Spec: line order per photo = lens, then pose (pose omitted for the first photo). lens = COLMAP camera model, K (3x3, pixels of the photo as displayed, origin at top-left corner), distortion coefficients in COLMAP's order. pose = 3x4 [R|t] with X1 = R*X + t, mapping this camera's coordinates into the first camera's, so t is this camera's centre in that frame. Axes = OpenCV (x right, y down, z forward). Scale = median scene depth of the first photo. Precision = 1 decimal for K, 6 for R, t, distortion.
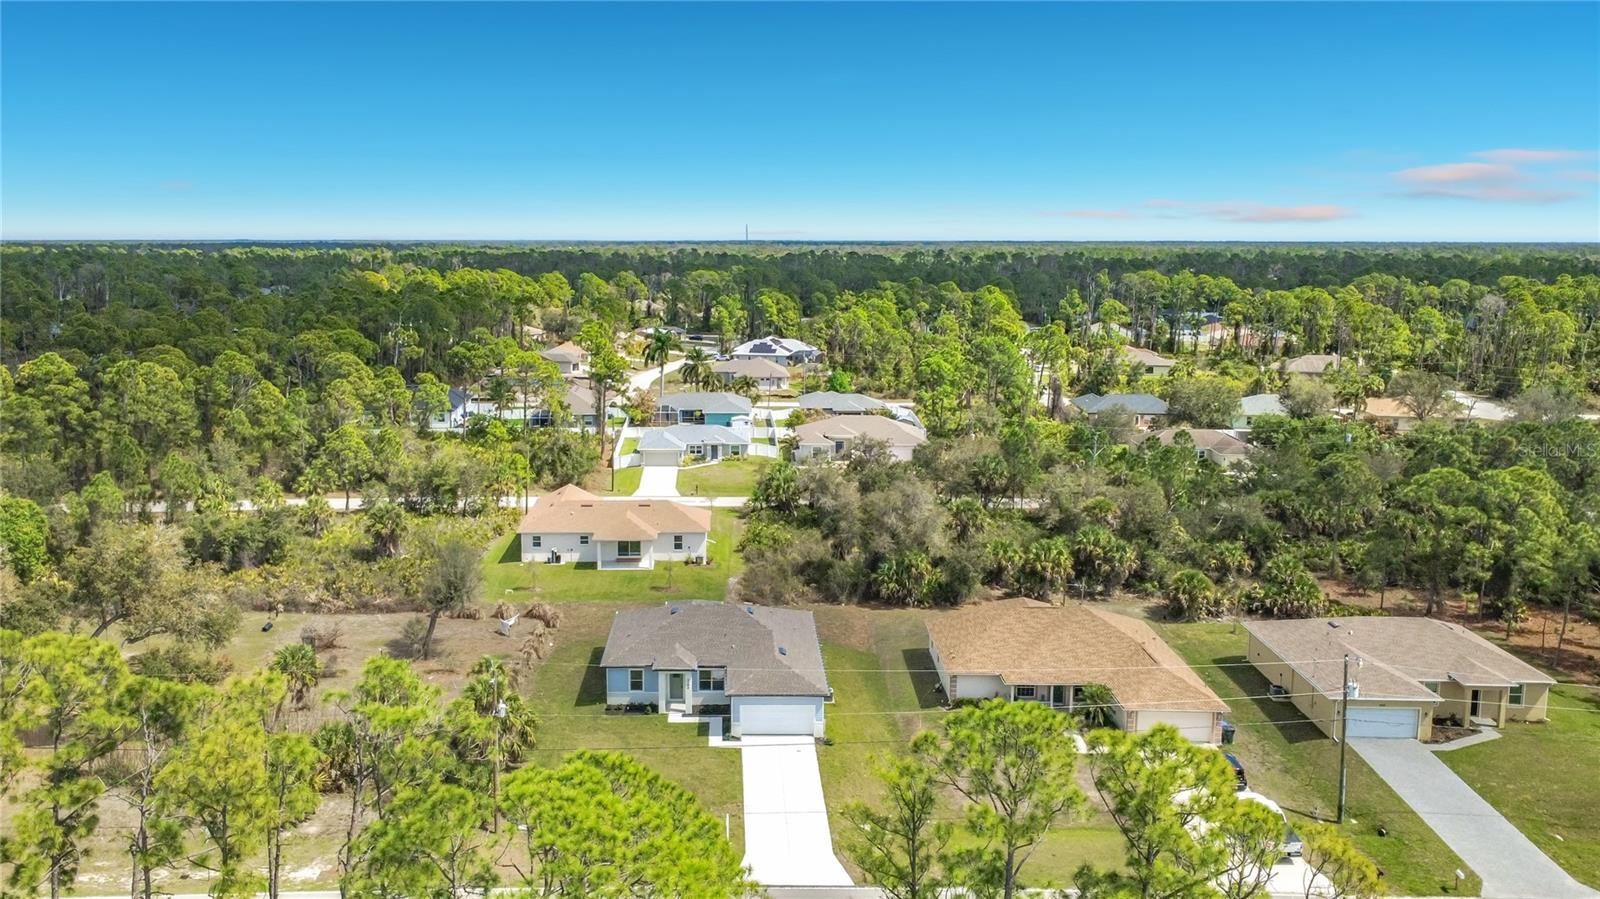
lens RADIAL K [[1164.0, 0, 750.3], [0, 1164.0, 403.9], [0, 0, 1]] dist [-0.001263, -0.000736]
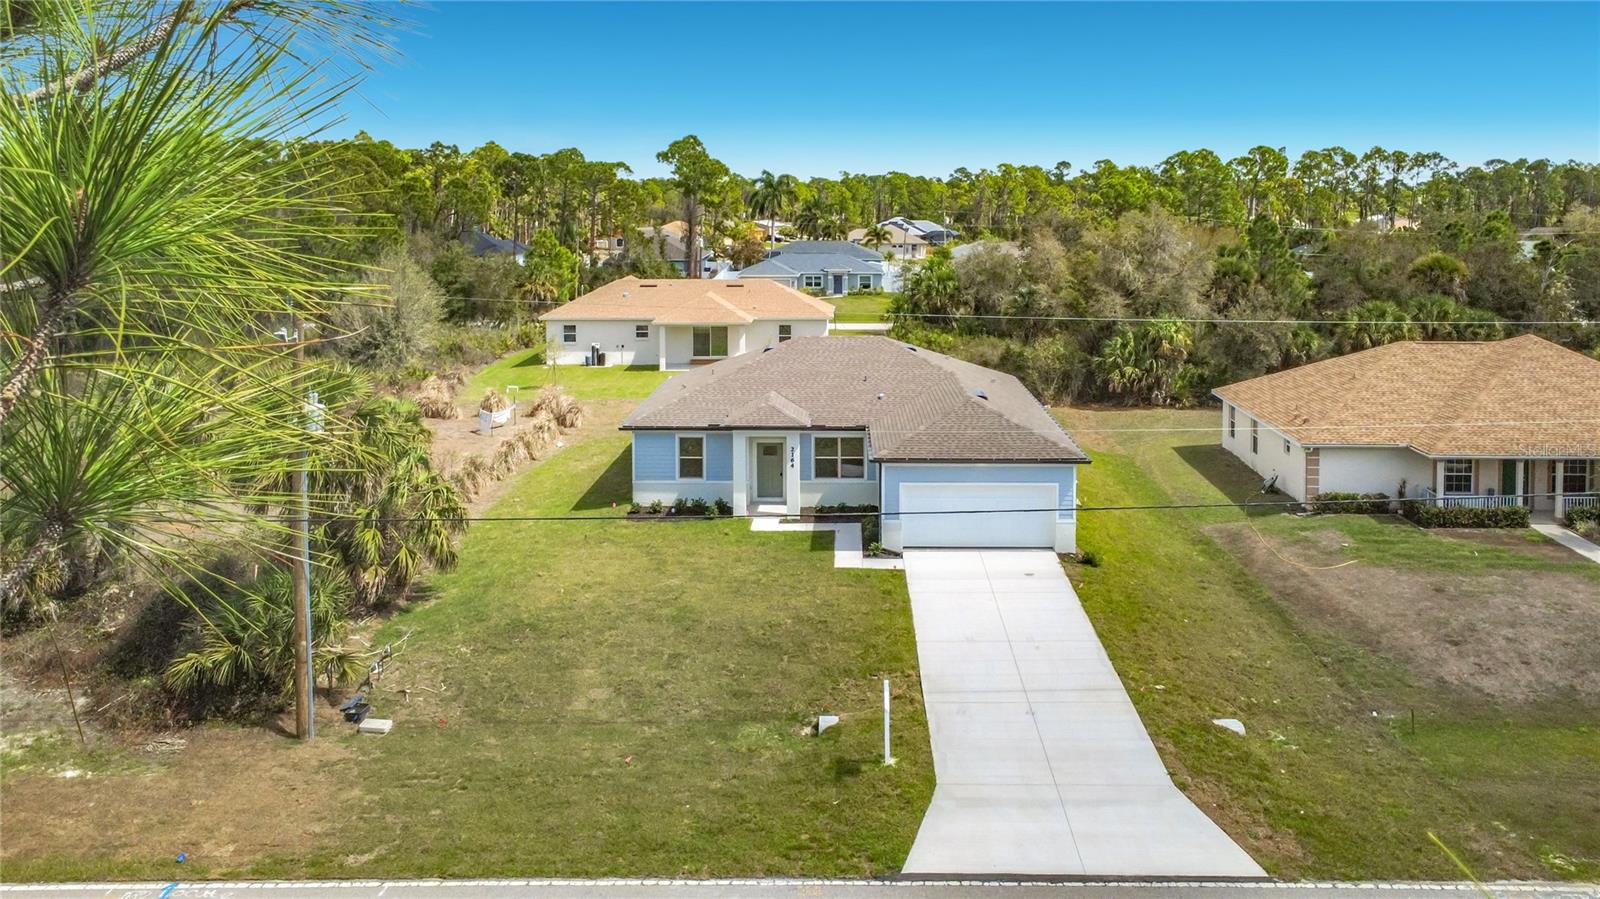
lens RADIAL K [[1220.0, 0, 875.3], [0, 1220.0, 260.4], [0, 0, 1]] dist [0.000867, 0.000566]
pose [[0.999994, 0.002301, 0.002570, -0.012912], [-0.002104, 0.997247, -0.074125, 0.129423], [-0.002734, 0.074119, 0.997246, 0.313233]]
